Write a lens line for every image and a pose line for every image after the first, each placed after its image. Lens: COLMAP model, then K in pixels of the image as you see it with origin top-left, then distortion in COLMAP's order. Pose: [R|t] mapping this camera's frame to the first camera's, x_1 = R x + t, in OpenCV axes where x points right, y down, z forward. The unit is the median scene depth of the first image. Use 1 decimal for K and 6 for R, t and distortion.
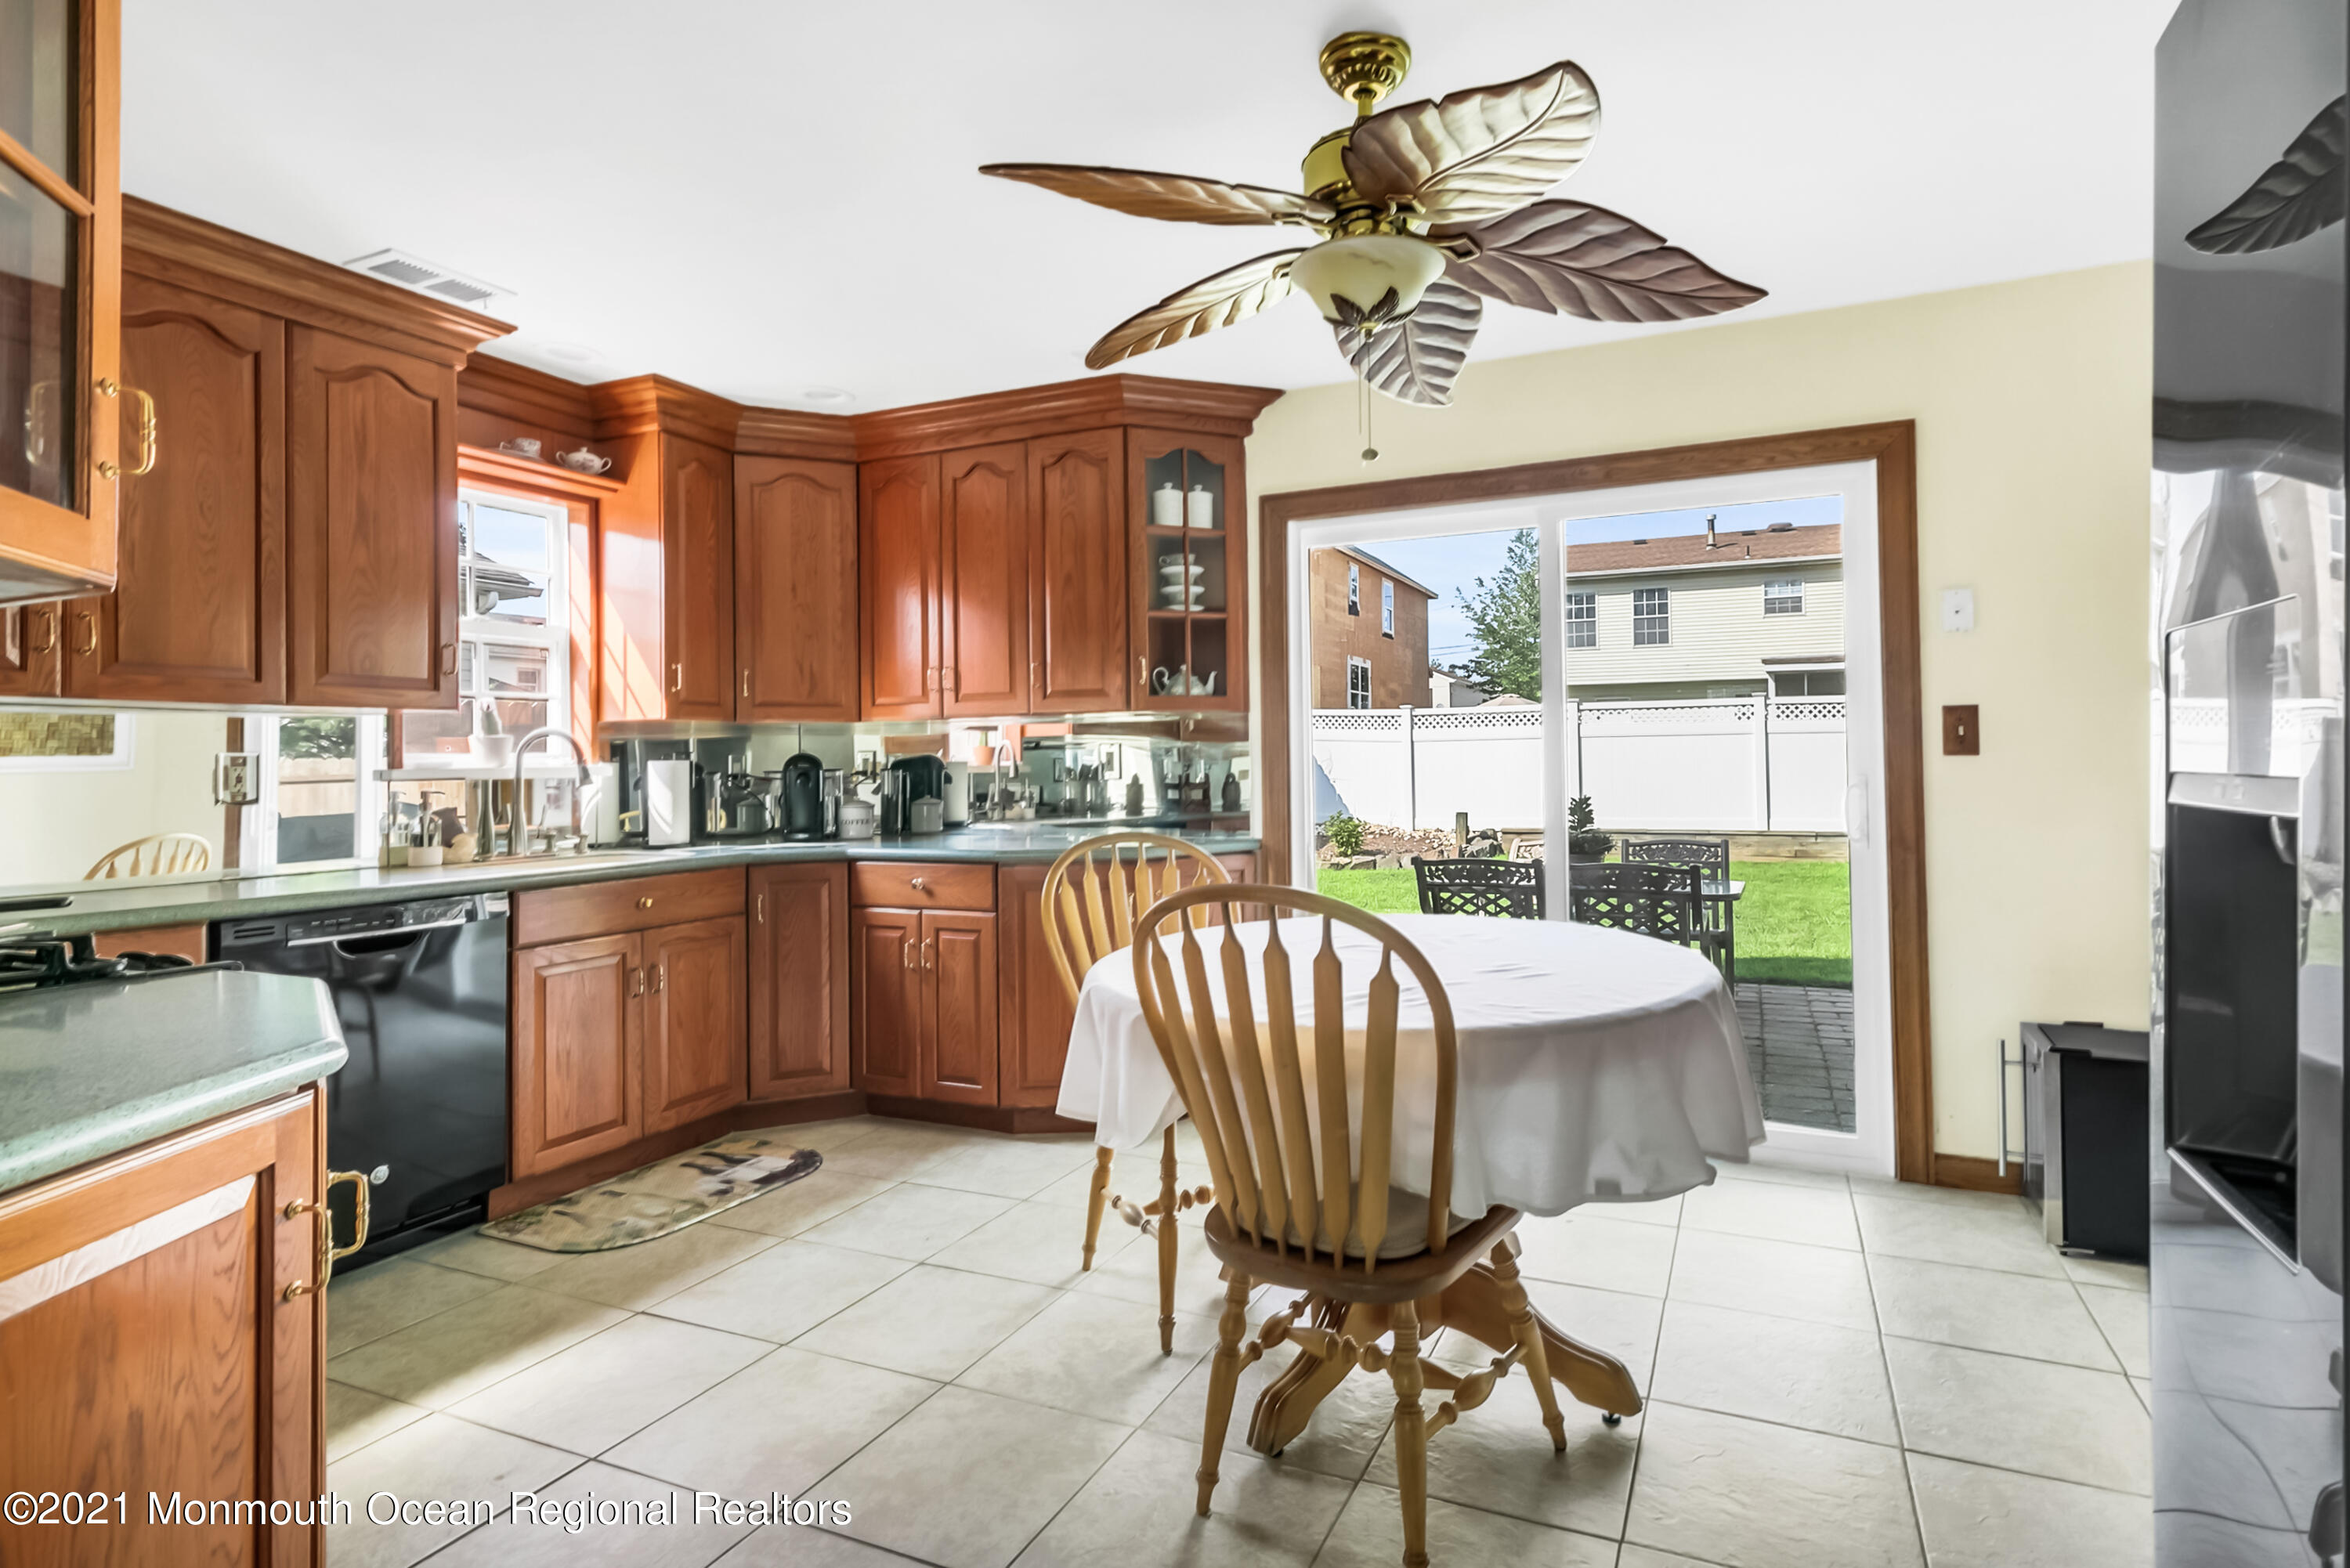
lens RADIAL K [[1198.3, 0, 1273.6], [0, 1198.3, 760.0], [0, 0, 1]] dist [0.001709, 0.000121]
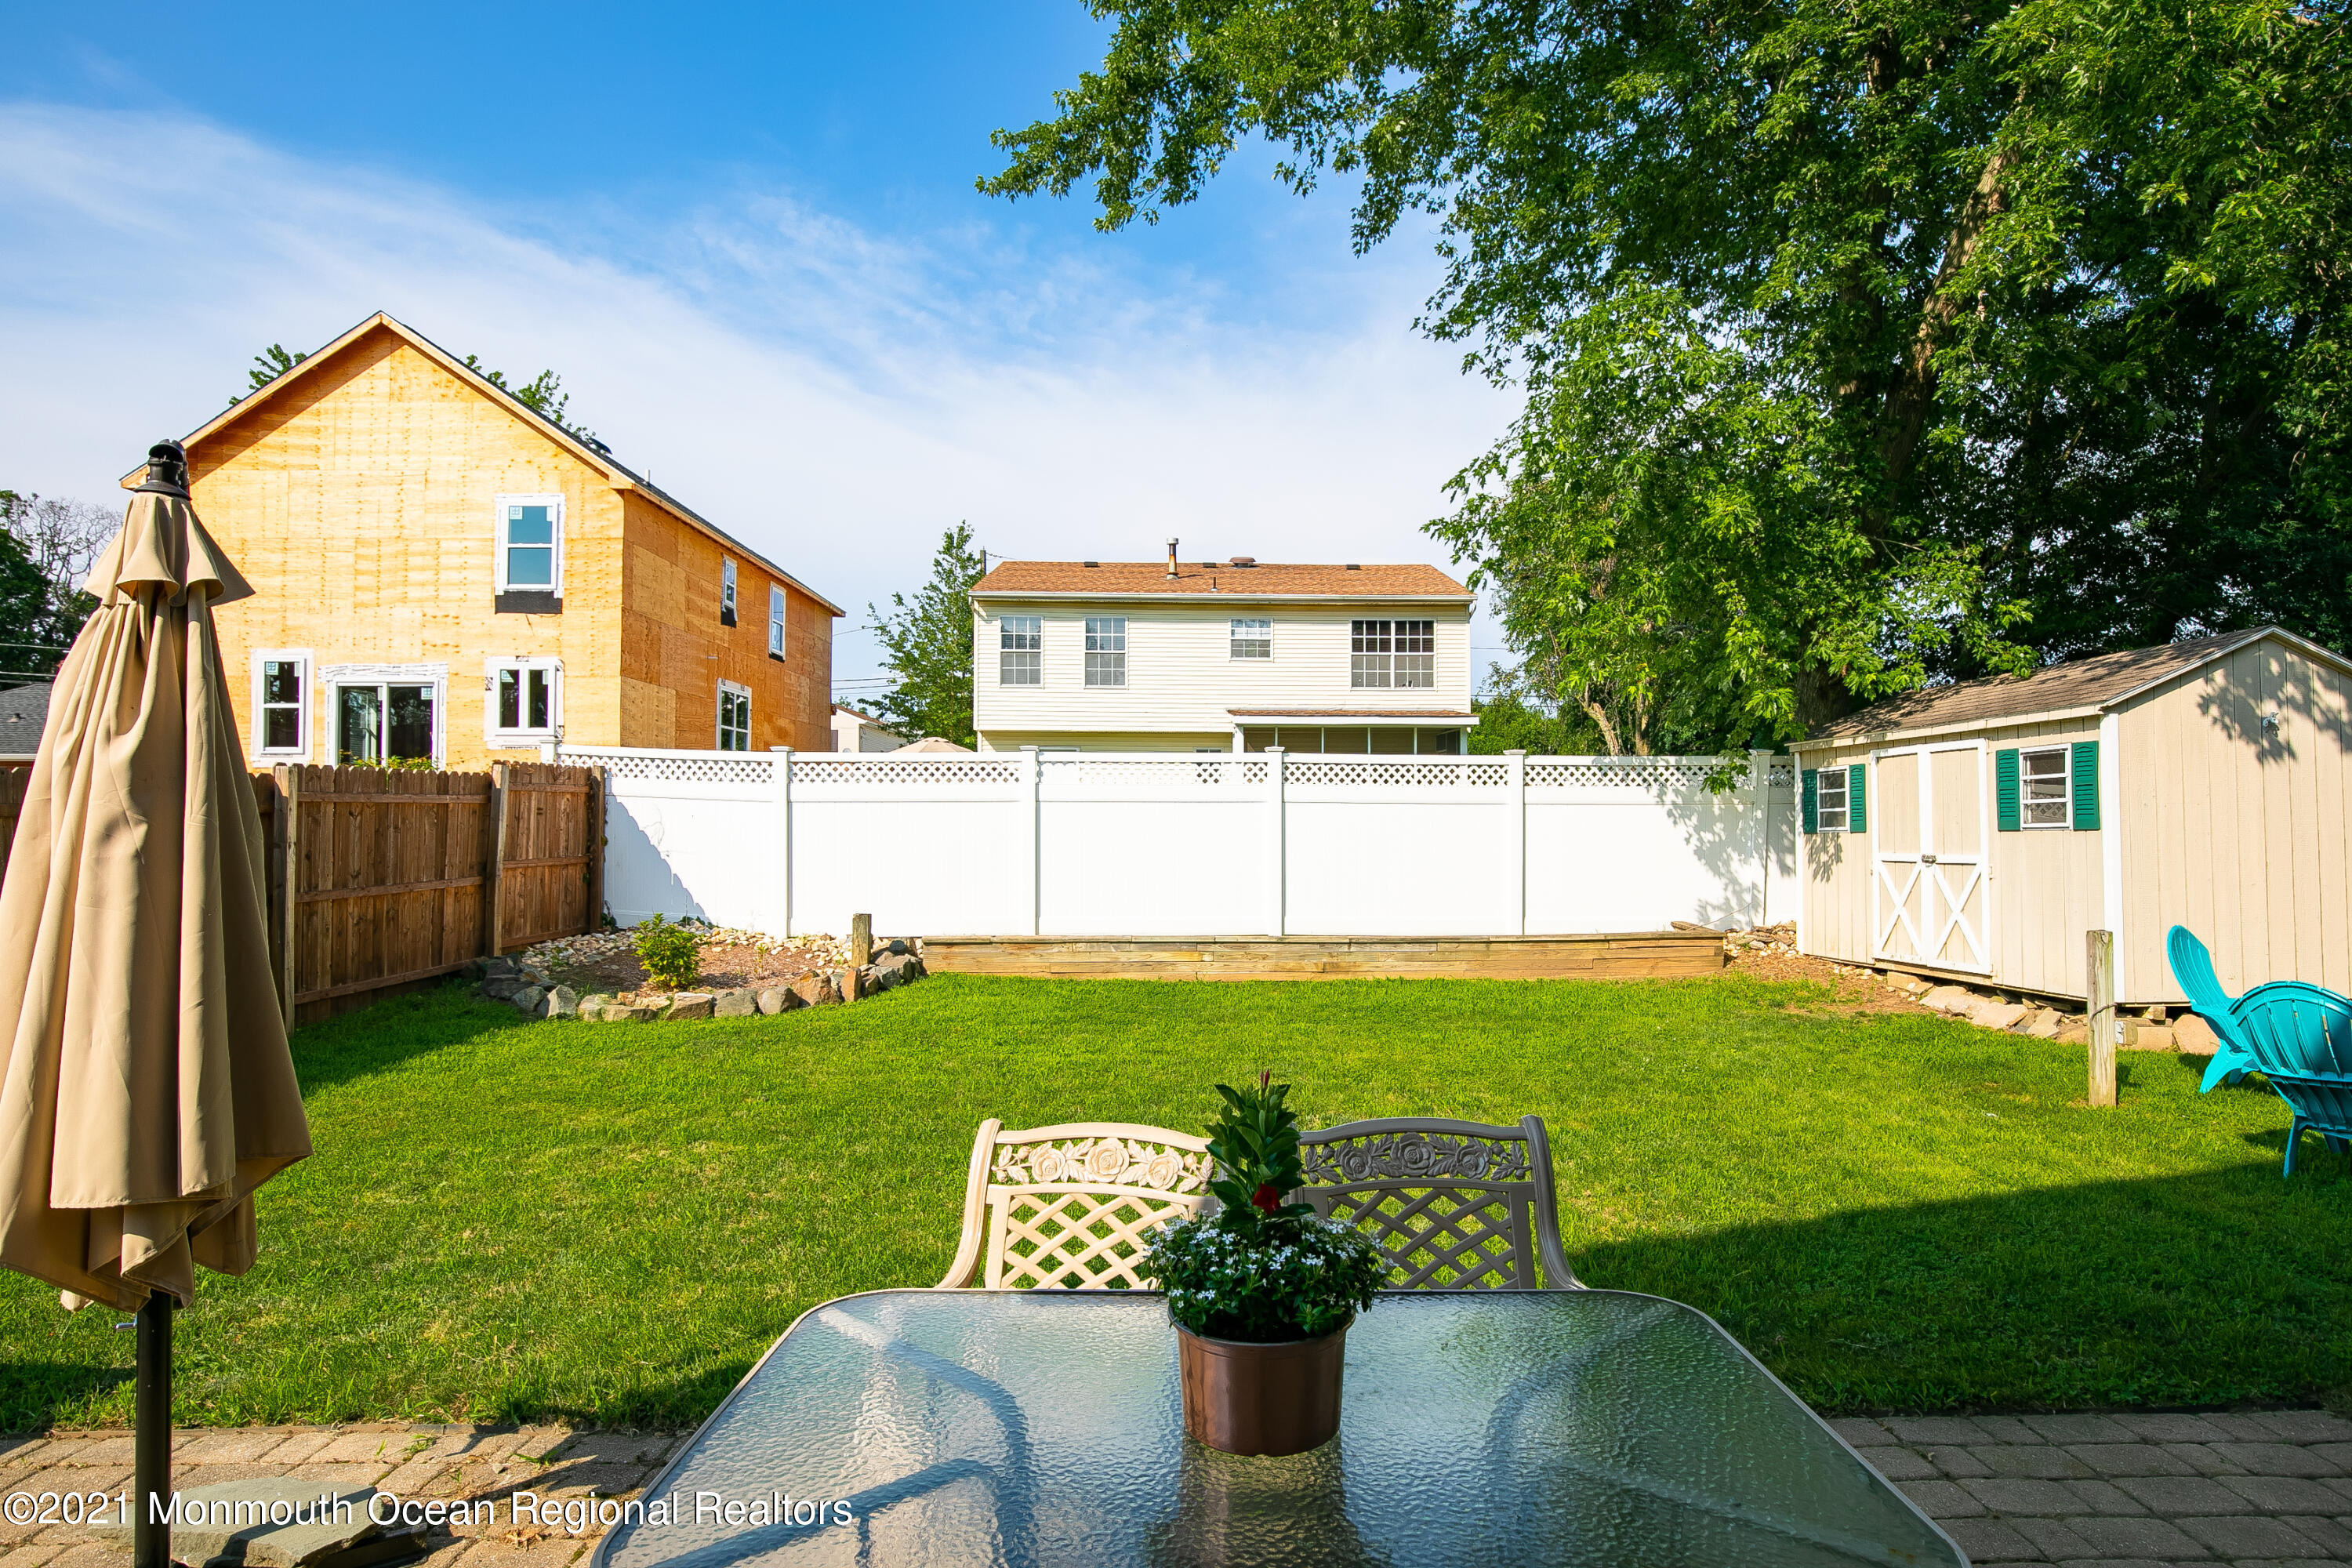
lens RADIAL K [[1291.7, 0, 1185.2], [0, 1291.7, 781.9], [0, 0, 1]] dist [-0.001861, 0.000156]
pose [[0.924072, 0.025400, 0.381374, 0.025223], [-0.016459, 0.999508, -0.026688, -0.006127], [-0.381864, 0.018385, 0.924036, 0.143678]]
